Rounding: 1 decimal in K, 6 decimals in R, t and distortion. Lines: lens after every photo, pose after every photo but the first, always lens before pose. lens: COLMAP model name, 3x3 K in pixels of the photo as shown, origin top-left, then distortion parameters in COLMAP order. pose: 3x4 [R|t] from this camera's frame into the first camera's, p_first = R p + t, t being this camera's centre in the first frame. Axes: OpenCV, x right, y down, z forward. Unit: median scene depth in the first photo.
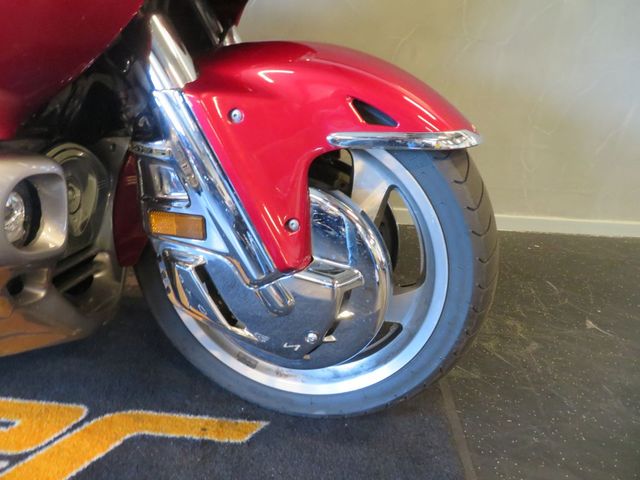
lens RADIAL K [[457.4, 0, 320.8], [0, 457.4, 240.1], [0, 0, 1]] dist [-0.011229, 0.007326]
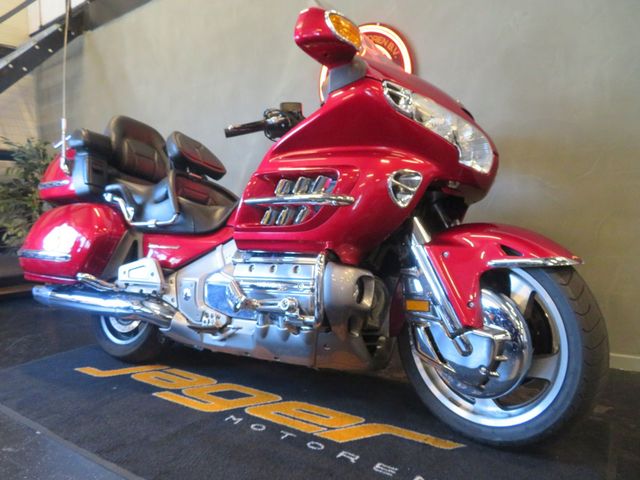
lens RADIAL K [[457.4, 0, 323.5], [0, 457.4, 241.1], [0, 0, 1]] dist [-0.011229, 0.007326]
pose [[0.839620, -0.060618, -0.539781, 0.394218], [-0.161506, 0.920947, -0.354645, 0.419361], [0.518607, 0.384945, 0.763455, -0.786103]]
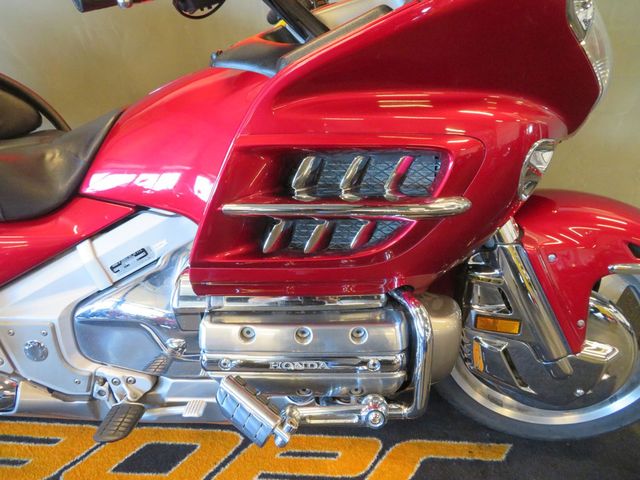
lens RADIAL K [[457.4, 0, 318.4], [0, 457.4, 237.0], [0, 0, 1]] dist [-0.011229, 0.007326]
pose [[0.998664, -0.046525, -0.022474, -0.691826], [0.047080, 0.998582, 0.024839, -0.311610], [0.021286, -0.025864, 0.999439, -0.401680]]
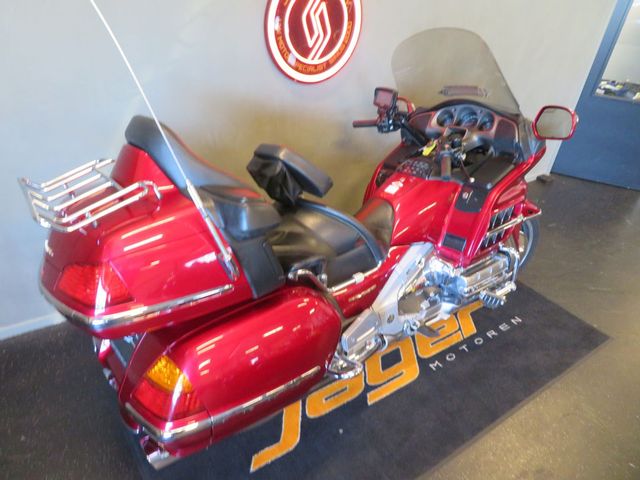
lens RADIAL K [[457.4, 0, 320.7], [0, 457.4, 237.8], [0, 0, 1]] dist [-0.011229, 0.007326]
pose [[0.794362, -0.308706, 0.523154, -2.936488], [0.229043, 0.949886, 0.212733, -1.089915], [-0.562609, -0.049163, 0.825260, -1.153014]]
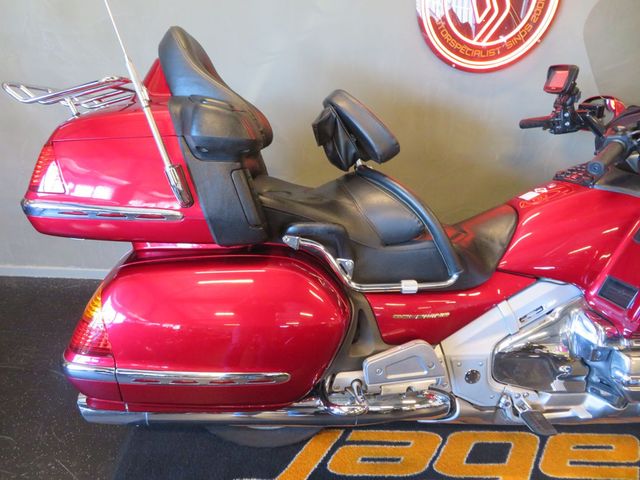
lens RADIAL K [[457.4, 0, 317.4], [0, 457.4, 241.5], [0, 0, 1]] dist [-0.011229, 0.007326]
pose [[0.997967, -0.044267, 0.045844, -2.054906], [0.044554, 0.998993, -0.005260, -0.542515], [-0.045565, 0.007292, 0.998935, -0.939991]]
